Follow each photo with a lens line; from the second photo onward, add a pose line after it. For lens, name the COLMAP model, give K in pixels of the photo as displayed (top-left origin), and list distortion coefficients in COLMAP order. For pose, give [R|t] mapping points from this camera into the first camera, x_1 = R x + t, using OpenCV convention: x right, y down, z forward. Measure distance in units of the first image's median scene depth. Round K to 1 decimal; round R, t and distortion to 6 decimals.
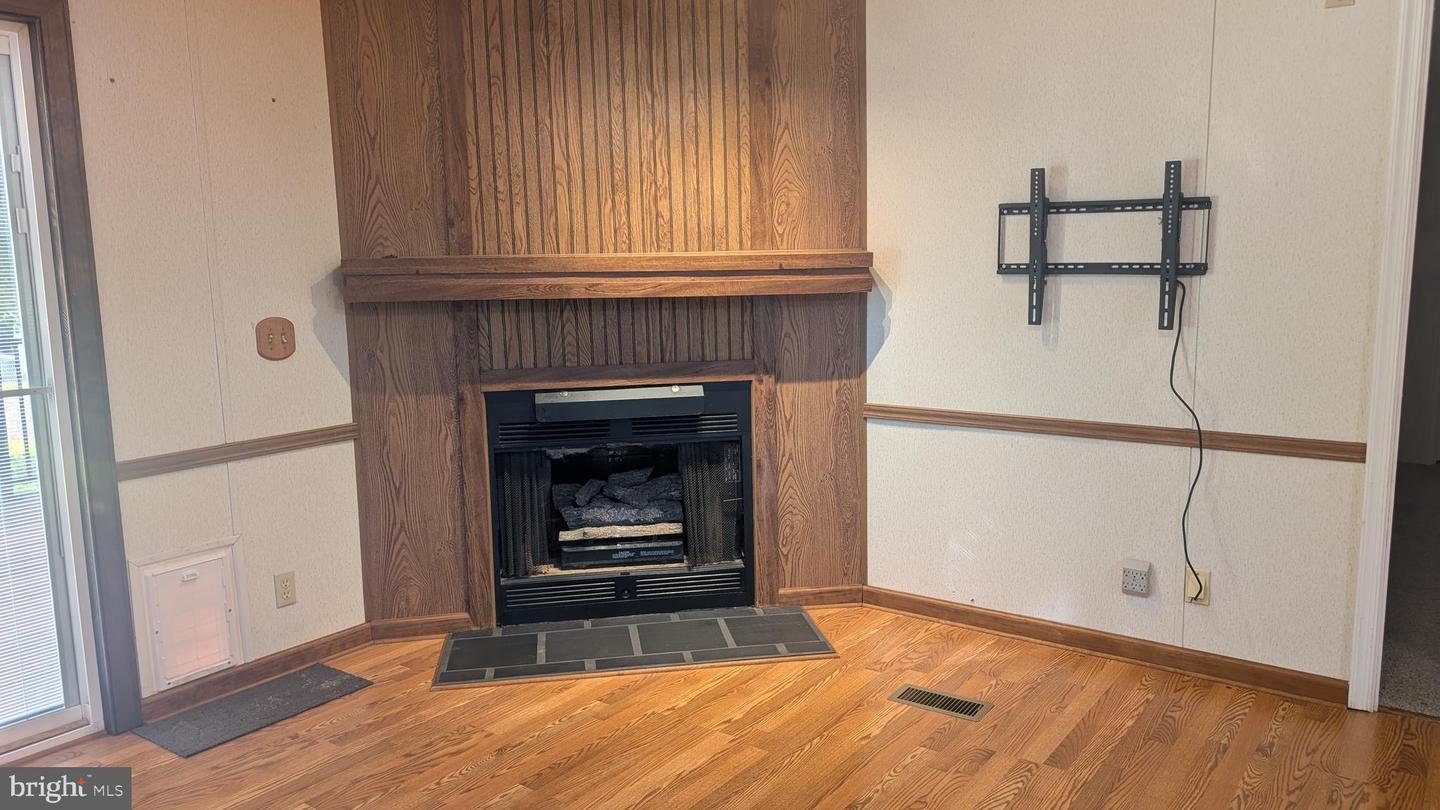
lens RADIAL K [[1047.0, 0, 722.8], [0, 1047.0, 411.2], [0, 0, 1]] dist [0.022031, -0.008123]
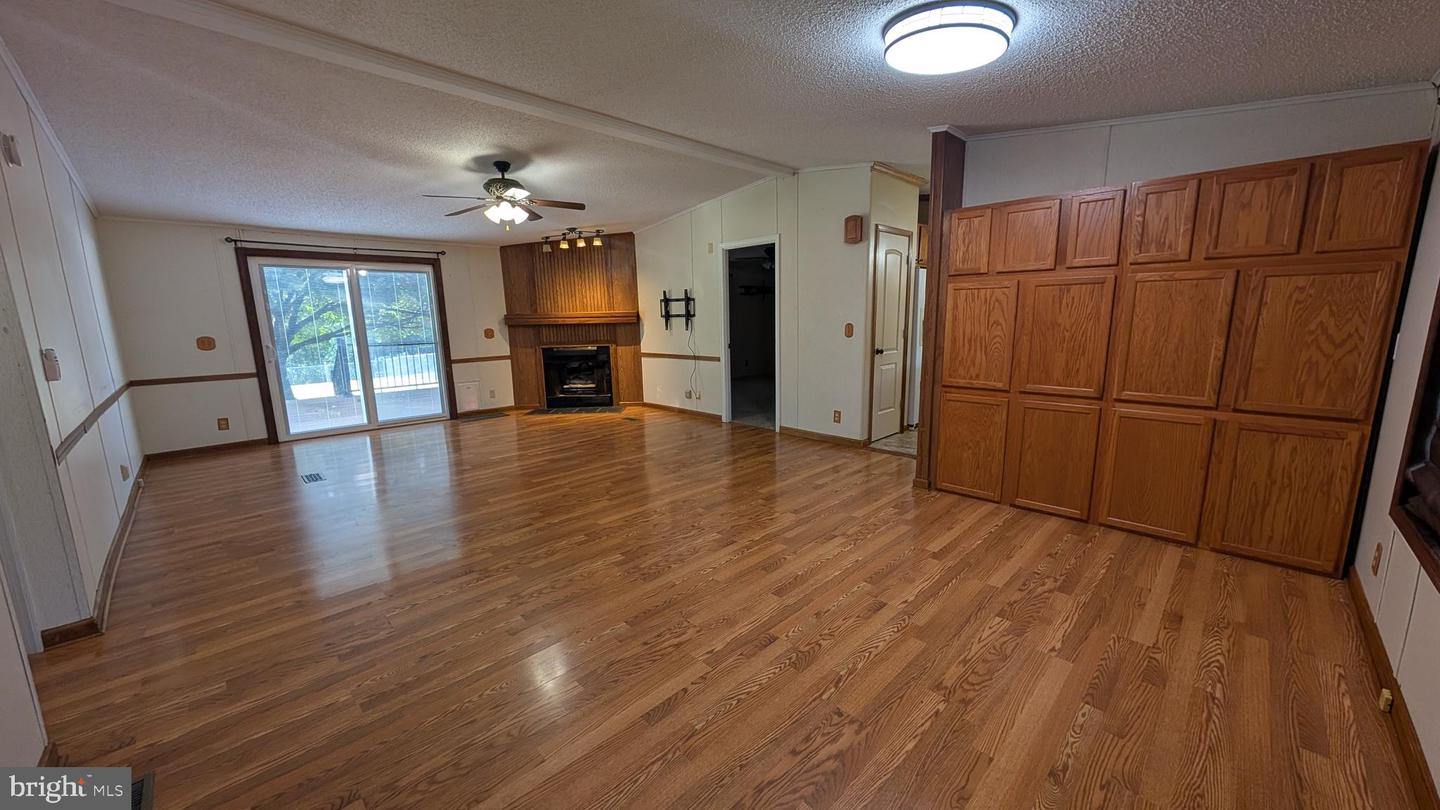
lens RADIAL K [[532.5, 0, 715.8], [0, 532.5, 404.0], [0, 0, 1]] dist [0.004125, -0.000013]
pose [[0.985468, 0.020719, -0.168590, 0.767611], [-0.016510, 0.999517, 0.026331, 0.130574], [0.169055, -0.023165, 0.985334, -0.883224]]
